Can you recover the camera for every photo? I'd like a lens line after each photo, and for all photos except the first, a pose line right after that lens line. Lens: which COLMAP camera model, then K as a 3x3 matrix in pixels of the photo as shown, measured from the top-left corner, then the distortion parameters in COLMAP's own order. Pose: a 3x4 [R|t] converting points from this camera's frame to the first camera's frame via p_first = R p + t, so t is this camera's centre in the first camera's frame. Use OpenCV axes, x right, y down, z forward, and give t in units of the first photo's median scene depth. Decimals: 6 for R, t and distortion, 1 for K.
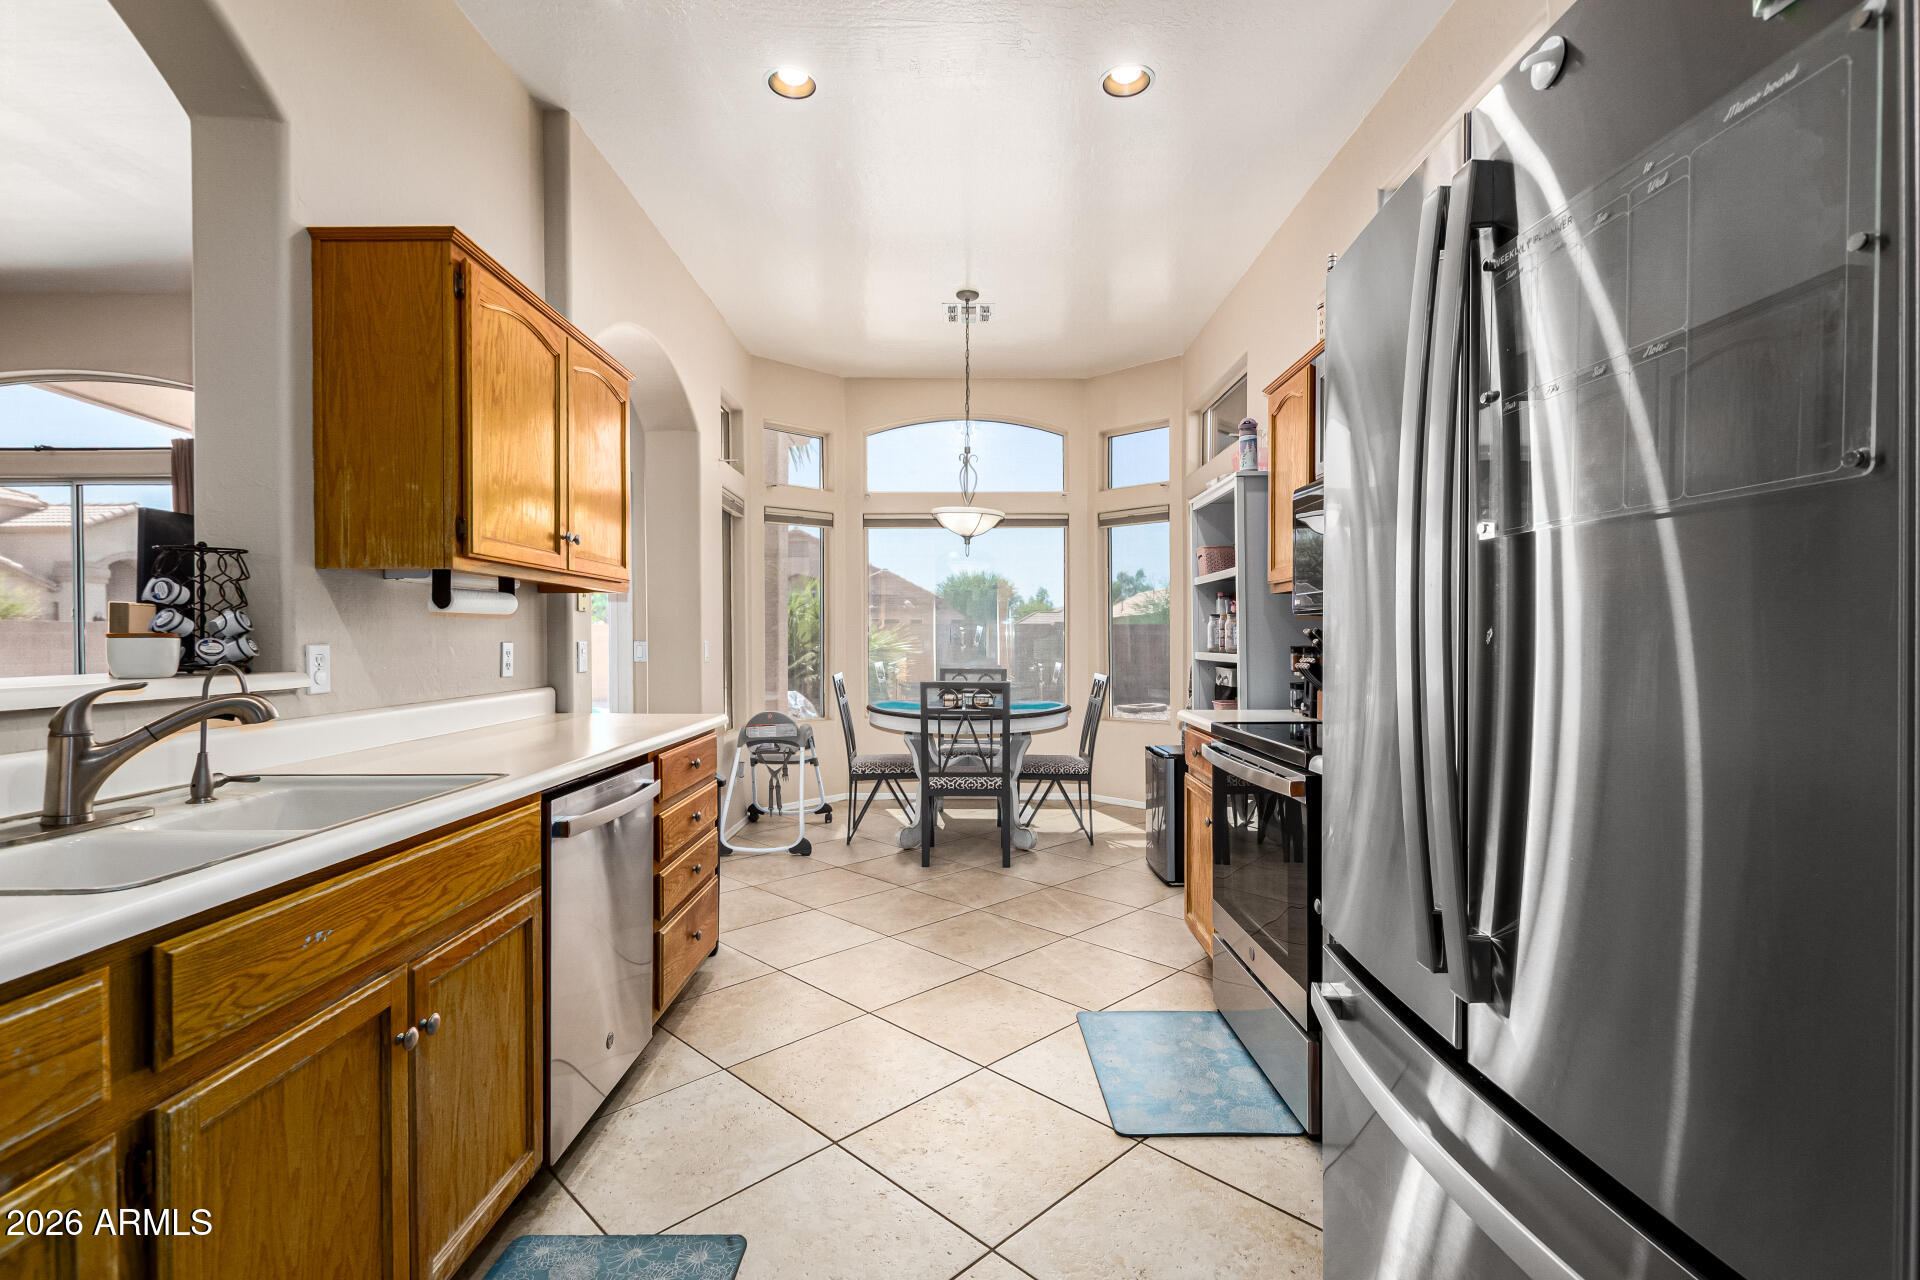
lens RADIAL K [[869.2, 0, 971.4], [0, 869.2, 646.4], [0, 0, 1]] dist [0.006590, -0.002509]
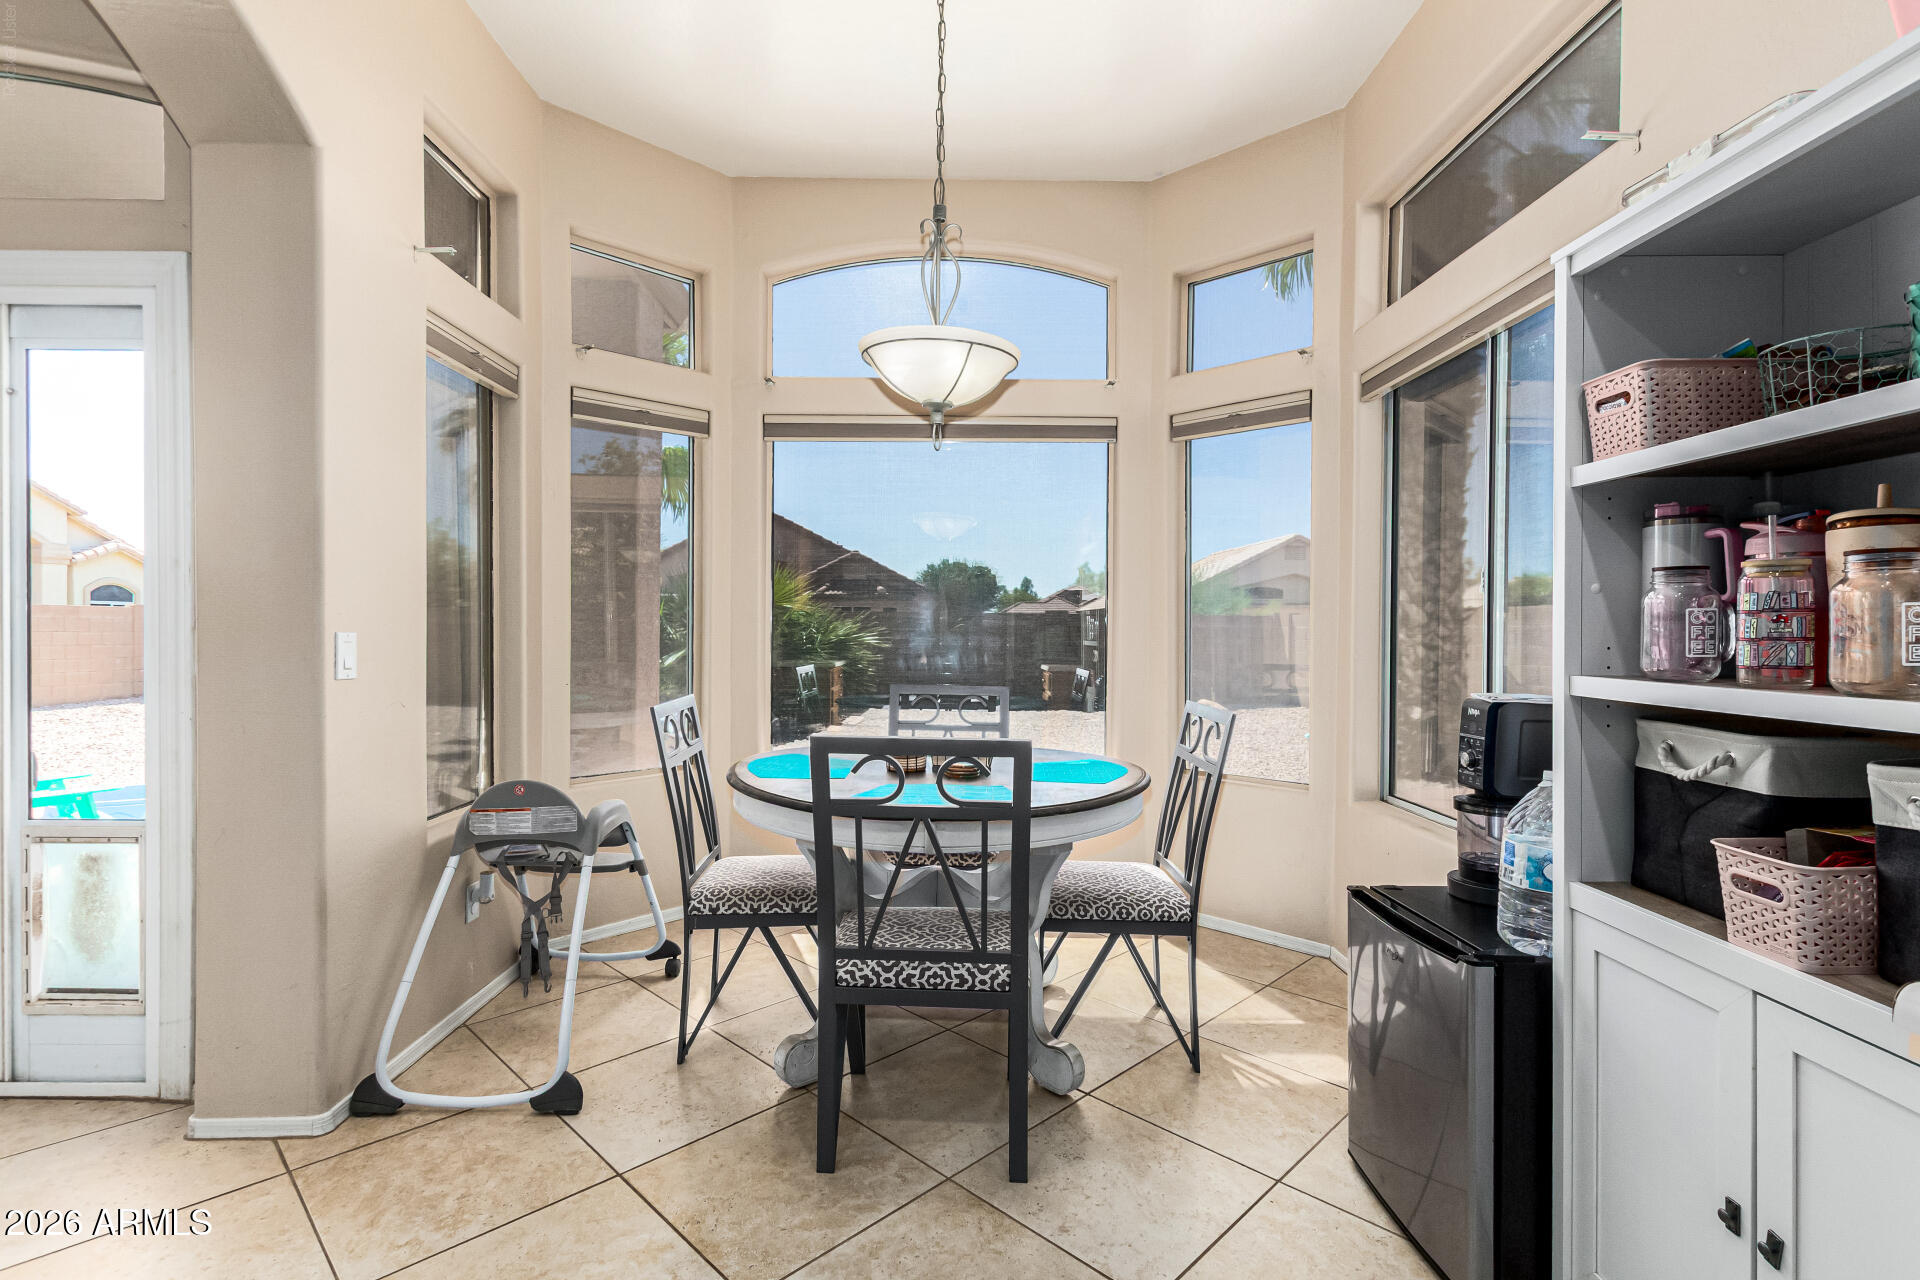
lens RADIAL K [[869.2, 0, 949.5], [0, 869.2, 639.4], [0, 0, 1]] dist [0.006590, -0.002509]
pose [[0.999940, 0.010180, -0.003940, 0.004777], [-0.010170, 0.999945, 0.002560, -0.005777], [0.003966, -0.002520, 0.999989, 0.501926]]
